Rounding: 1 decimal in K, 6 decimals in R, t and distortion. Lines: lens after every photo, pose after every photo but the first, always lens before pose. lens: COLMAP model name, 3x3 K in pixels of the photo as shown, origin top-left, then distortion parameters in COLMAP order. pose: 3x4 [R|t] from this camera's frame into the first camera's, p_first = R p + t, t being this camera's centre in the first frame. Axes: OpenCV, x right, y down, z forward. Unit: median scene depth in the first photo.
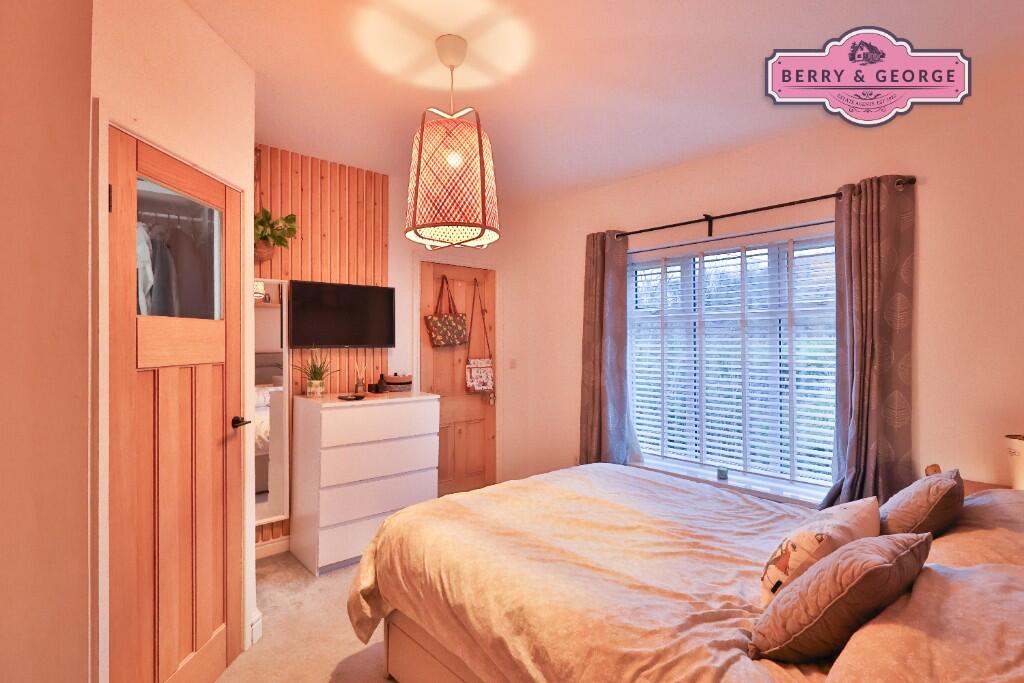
lens RADIAL K [[511.0, 0, 513.4], [0, 511.0, 324.8], [0, 0, 1]] dist [-0.000962, -0.000104]
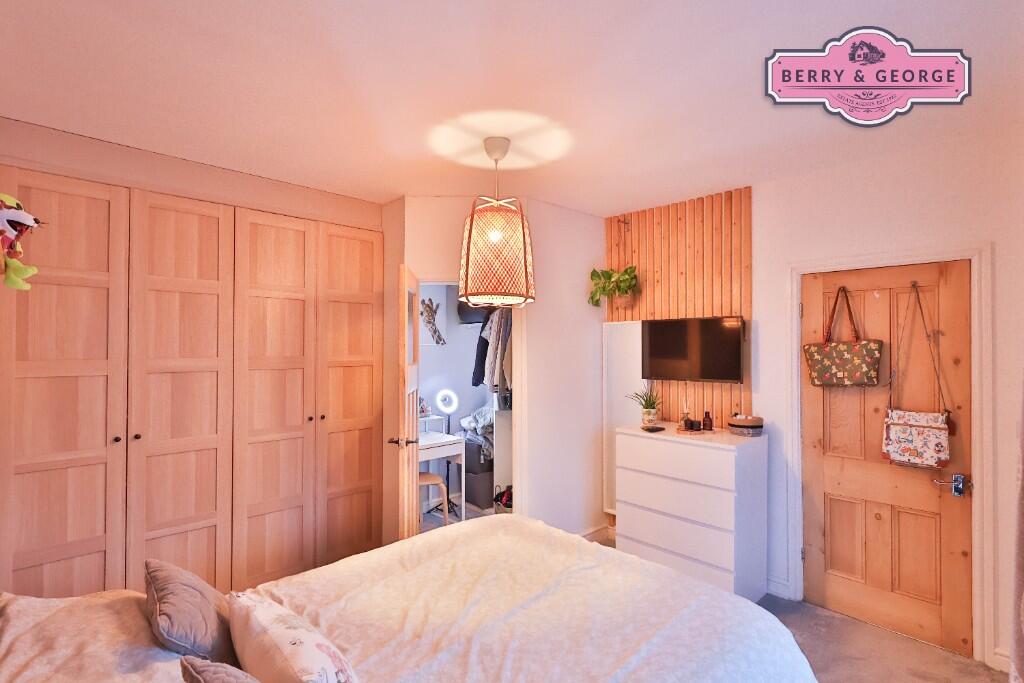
lens RADIAL K [[495.2, 0, 509.7], [0, 495.2, 340.0], [0, 0, 1]] dist [-0.002894, -0.000412]
pose [[0.025899, -0.025564, -0.999338, 0.614202], [0.028130, 0.999296, -0.024834, -0.021914], [0.999269, -0.027468, 0.026600, 0.594095]]
